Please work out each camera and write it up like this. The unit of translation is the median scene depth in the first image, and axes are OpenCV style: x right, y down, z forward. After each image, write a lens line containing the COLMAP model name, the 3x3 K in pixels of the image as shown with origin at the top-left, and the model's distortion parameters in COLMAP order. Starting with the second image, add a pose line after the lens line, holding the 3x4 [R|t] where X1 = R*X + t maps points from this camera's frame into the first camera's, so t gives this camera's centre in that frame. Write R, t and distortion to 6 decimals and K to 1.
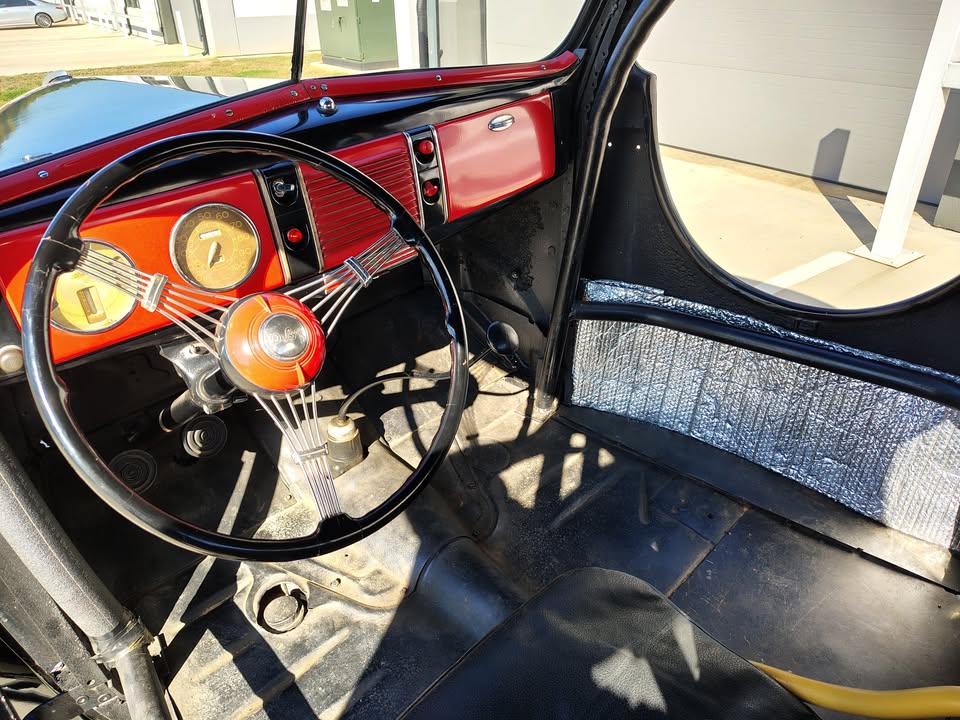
lens RADIAL K [[662.6, 0, 470.3], [0, 662.6, 361.2], [0, 0, 1]] dist [0.012100, -0.021904]
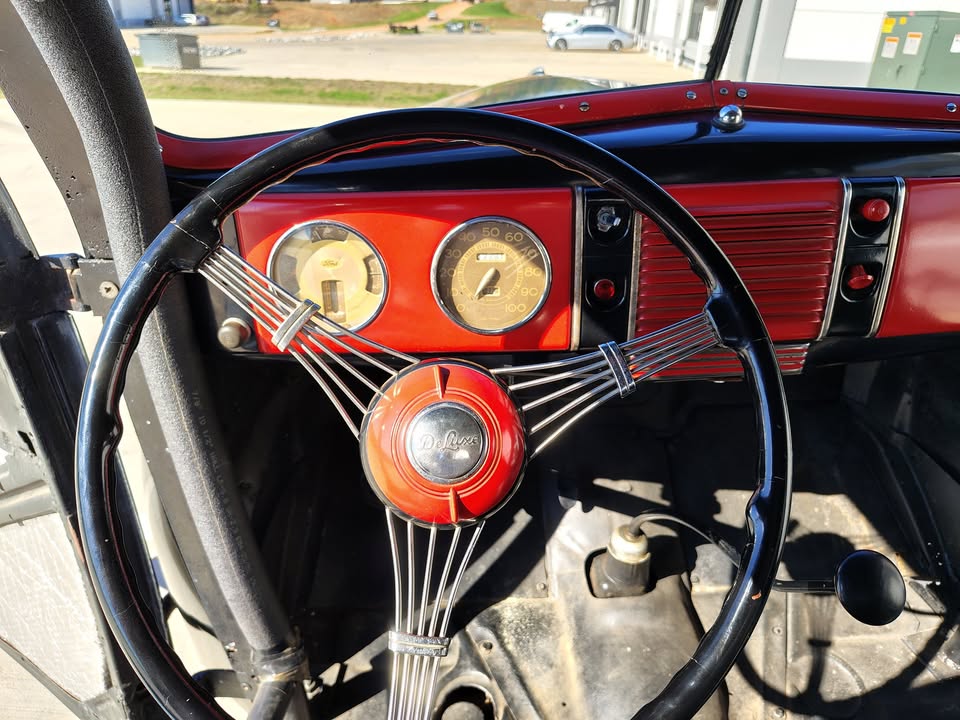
lens RADIAL K [[662.6, 0, 484.2], [0, 662.6, 356.1], [0, 0, 1]] dist [0.012100, -0.021904]
pose [[0.759214, 0.332023, -0.559781, 0.044210], [-0.362637, 0.930011, 0.059783, -0.110857], [0.540451, 0.157610, 0.826481, 0.343886]]
